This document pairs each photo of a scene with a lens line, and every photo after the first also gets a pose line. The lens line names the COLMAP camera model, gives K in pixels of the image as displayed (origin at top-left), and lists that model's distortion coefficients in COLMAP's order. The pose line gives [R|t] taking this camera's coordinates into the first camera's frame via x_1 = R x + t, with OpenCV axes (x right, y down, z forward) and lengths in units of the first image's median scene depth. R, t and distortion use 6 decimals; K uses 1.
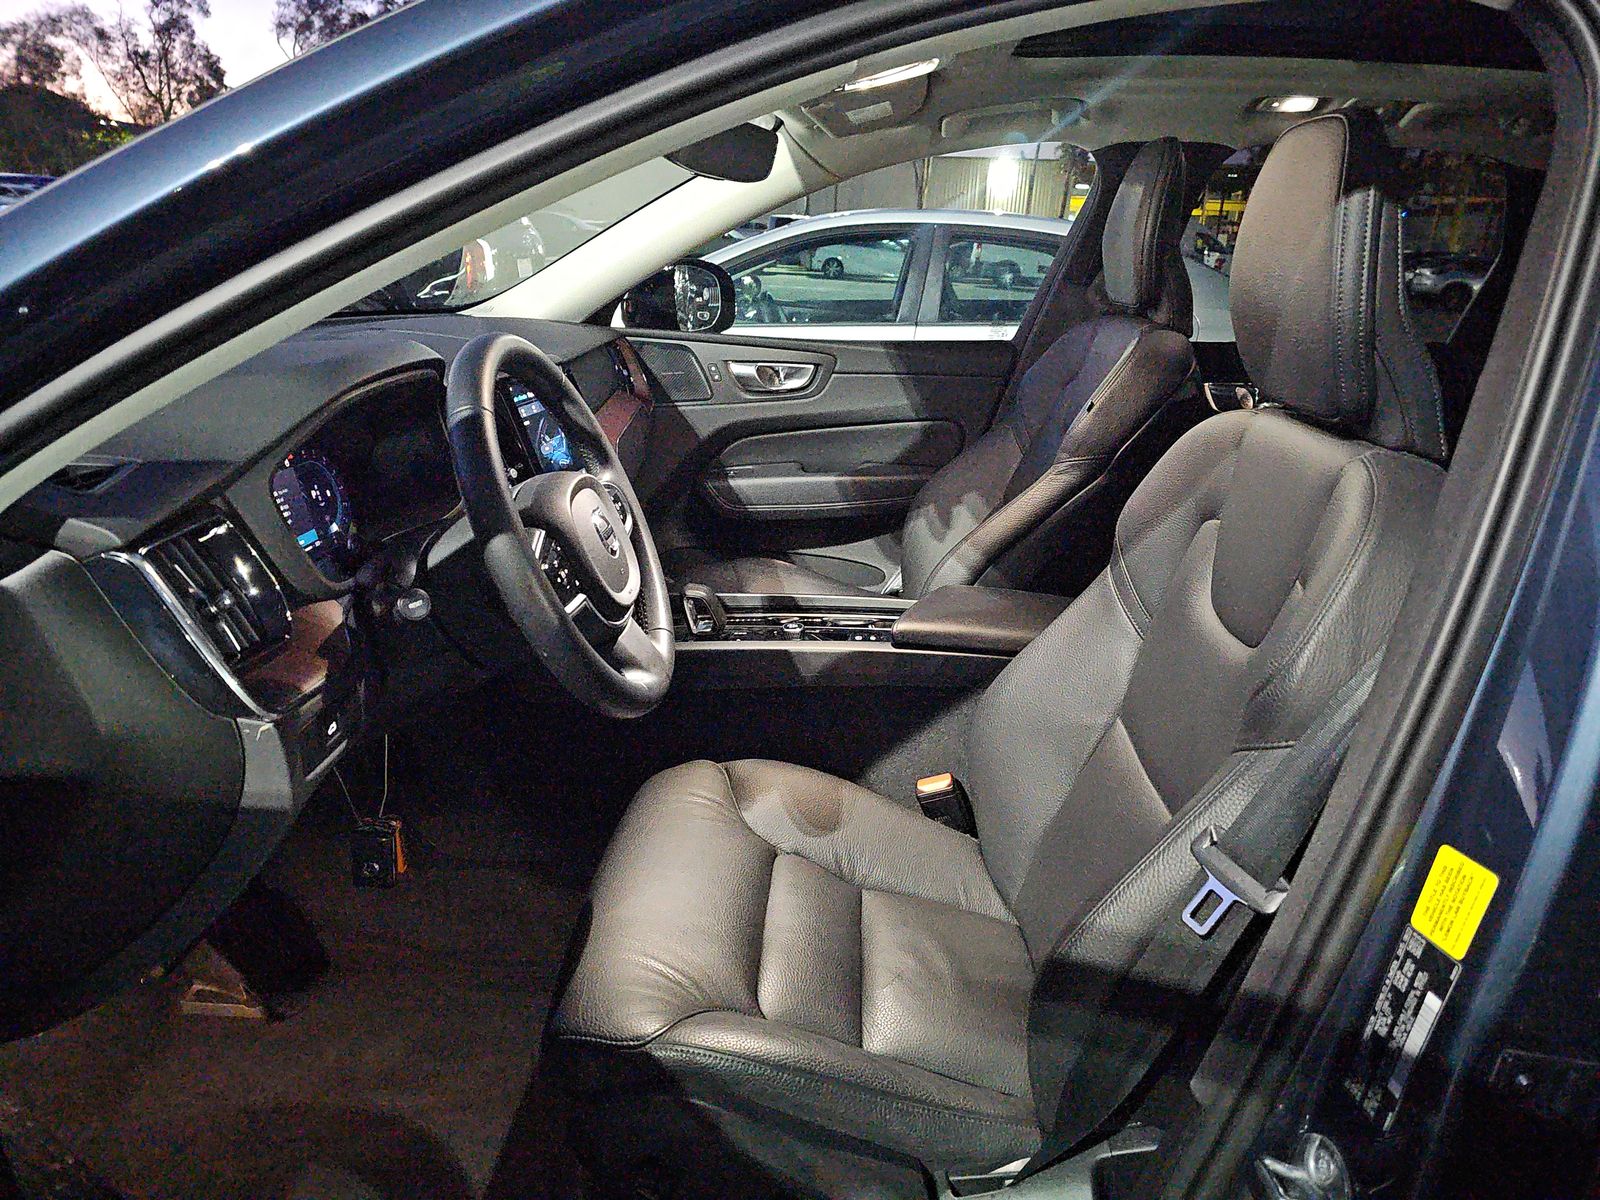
lens RADIAL K [[1034.3, 0, 804.1], [0, 1034.3, 595.2], [0, 0, 1]] dist [0.054857, -0.057606]
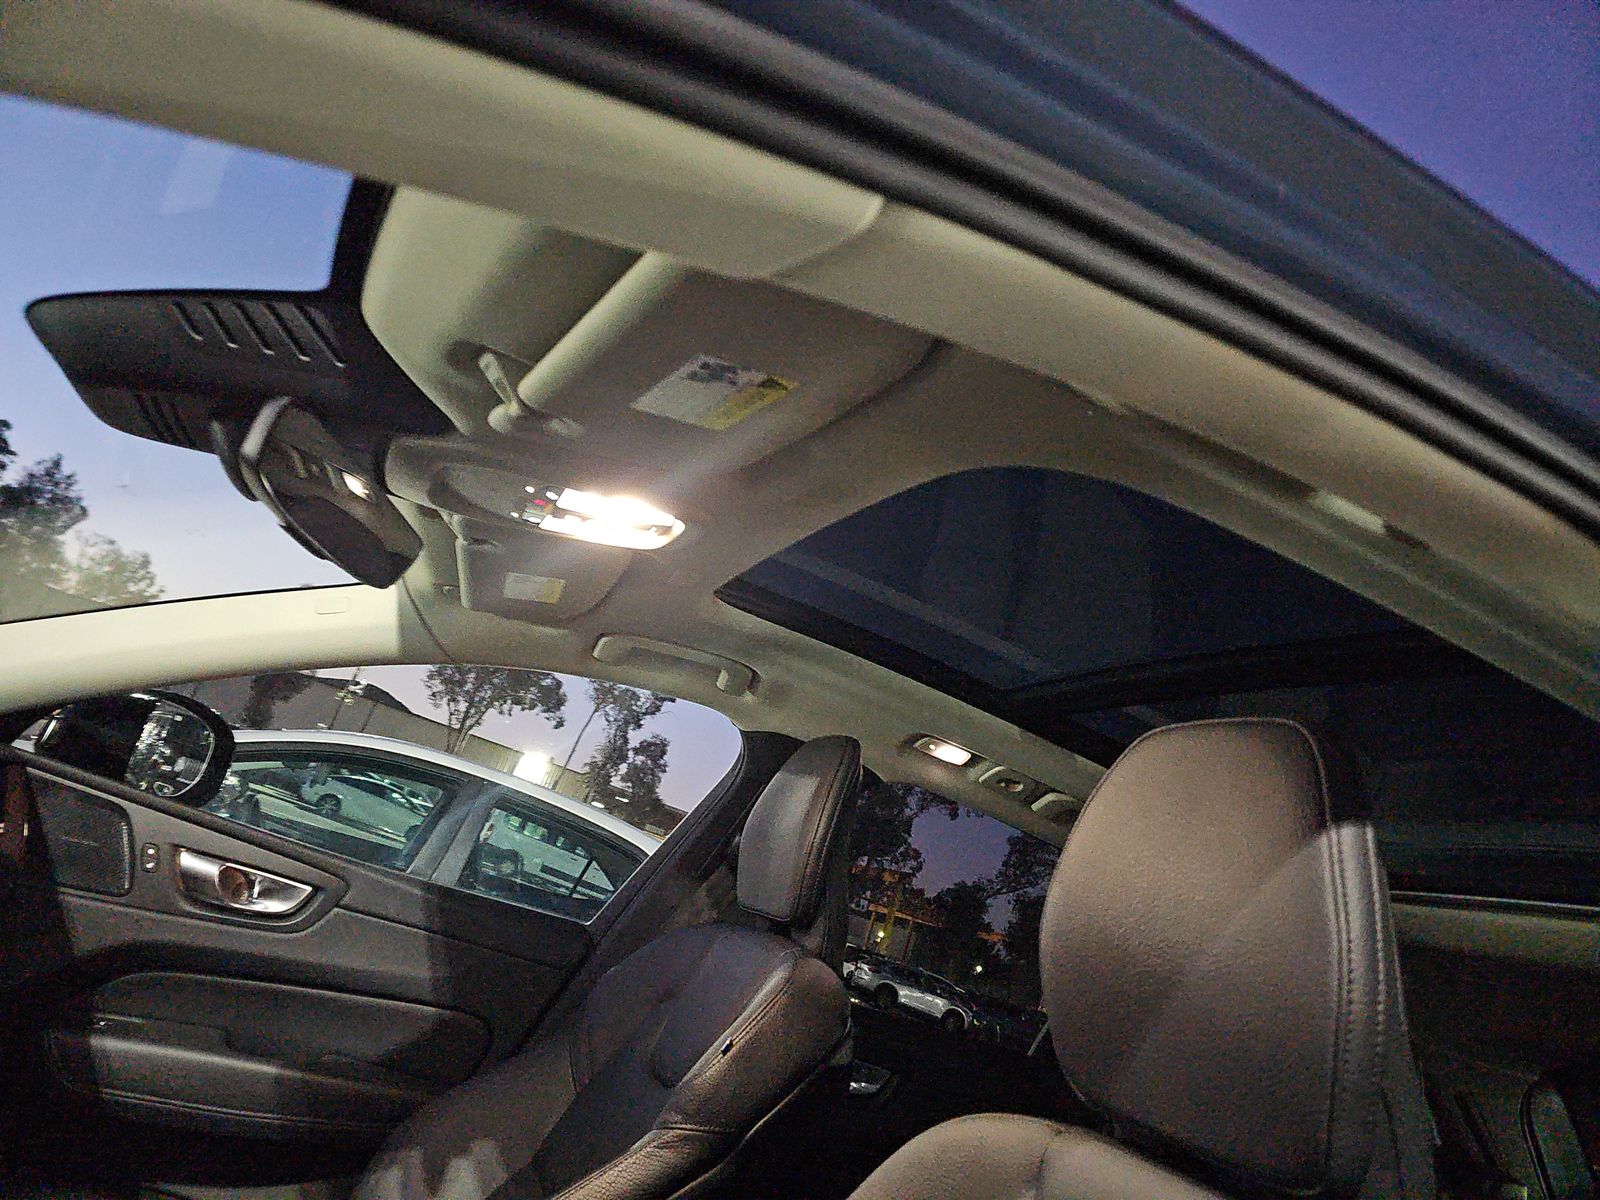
lens RADIAL K [[1034.3, 0, 804.1], [0, 1034.3, 595.2], [0, 0, 1]] dist [0.054857, -0.057606]
pose [[0.860813, 0.369740, 0.349705, -0.024100], [-0.124581, 0.819335, -0.559616, -0.033123], [-0.493437, 0.438158, 0.751357, 0.233070]]
